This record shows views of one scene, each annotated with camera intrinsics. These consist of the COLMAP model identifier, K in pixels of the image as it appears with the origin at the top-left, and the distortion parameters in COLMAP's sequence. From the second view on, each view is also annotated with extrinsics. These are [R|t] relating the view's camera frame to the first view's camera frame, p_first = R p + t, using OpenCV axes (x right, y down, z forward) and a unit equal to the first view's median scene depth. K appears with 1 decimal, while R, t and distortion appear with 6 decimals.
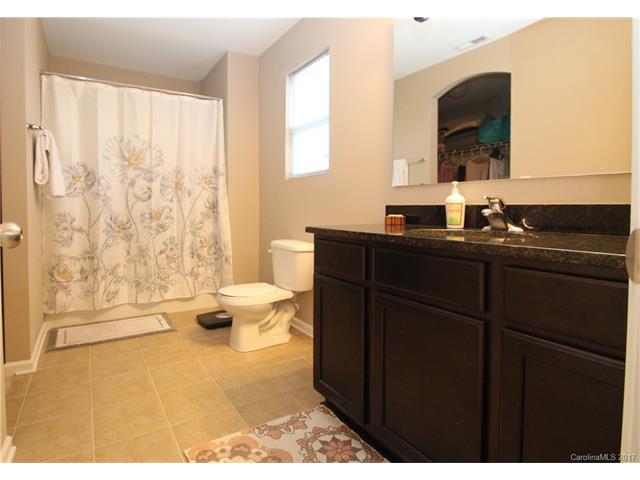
lens RADIAL K [[362.5, 0, 292.0], [0, 362.5, 220.3], [0, 0, 1]] dist [-0.002000, -0.000629]
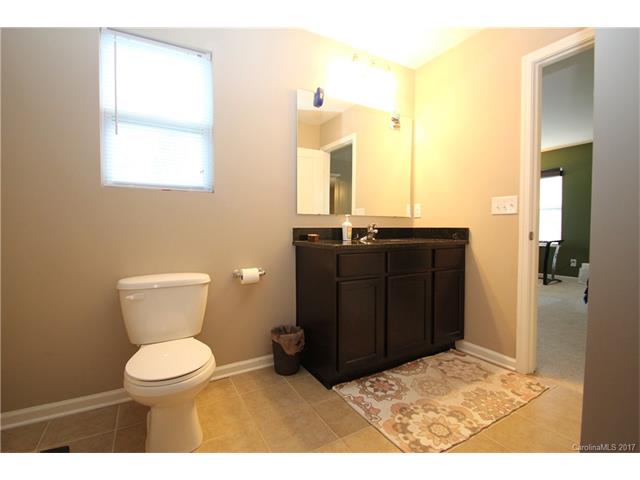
lens RADIAL K [[294.8, 0, 318.4], [0, 294.8, 236.9], [0, 0, 1]] dist [-0.007769, -0.000663]
pose [[-0.015341, -0.036250, 0.999225, -1.029036], [0.037910, 0.998603, 0.036809, -0.055410], [-0.999163, 0.038445, -0.013945, 1.176508]]
